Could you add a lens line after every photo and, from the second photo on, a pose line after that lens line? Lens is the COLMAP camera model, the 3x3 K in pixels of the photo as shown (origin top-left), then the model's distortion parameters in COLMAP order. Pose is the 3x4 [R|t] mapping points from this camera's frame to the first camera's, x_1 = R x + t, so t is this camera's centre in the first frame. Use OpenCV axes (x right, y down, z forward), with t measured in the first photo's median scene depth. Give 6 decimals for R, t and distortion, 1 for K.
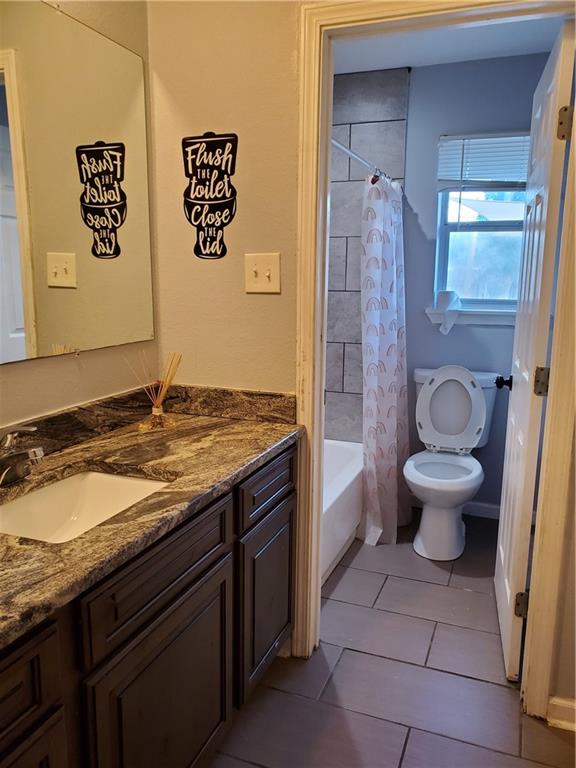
lens RADIAL K [[604.3, 0, 289.3], [0, 604.3, 384.9], [0, 0, 1]] dist [0.033387, -0.031864]
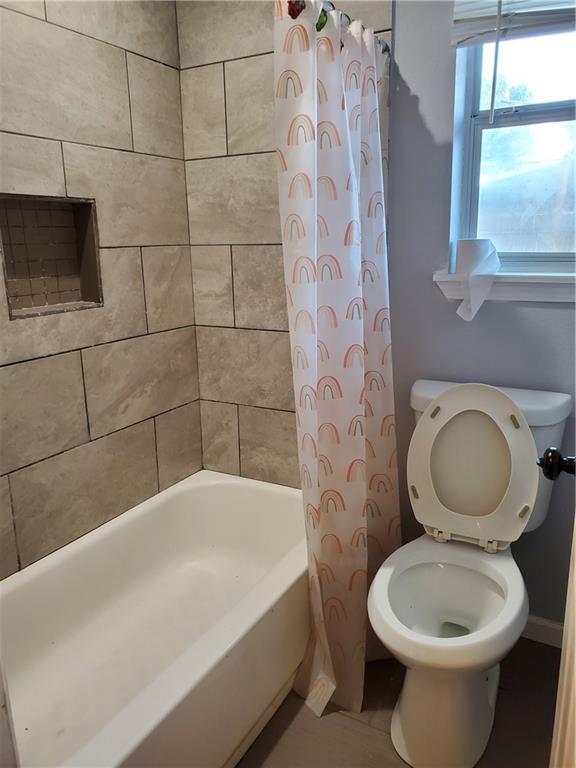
lens RADIAL K [[604.3, 0, 286.0], [0, 604.3, 382.4], [0, 0, 1]] dist [0.033387, -0.031864]
pose [[0.988708, 0.001894, -0.149843, 0.186107], [0.007000, 0.998245, 0.058807, -0.064094], [0.149692, -0.059192, 0.986959, 0.457670]]
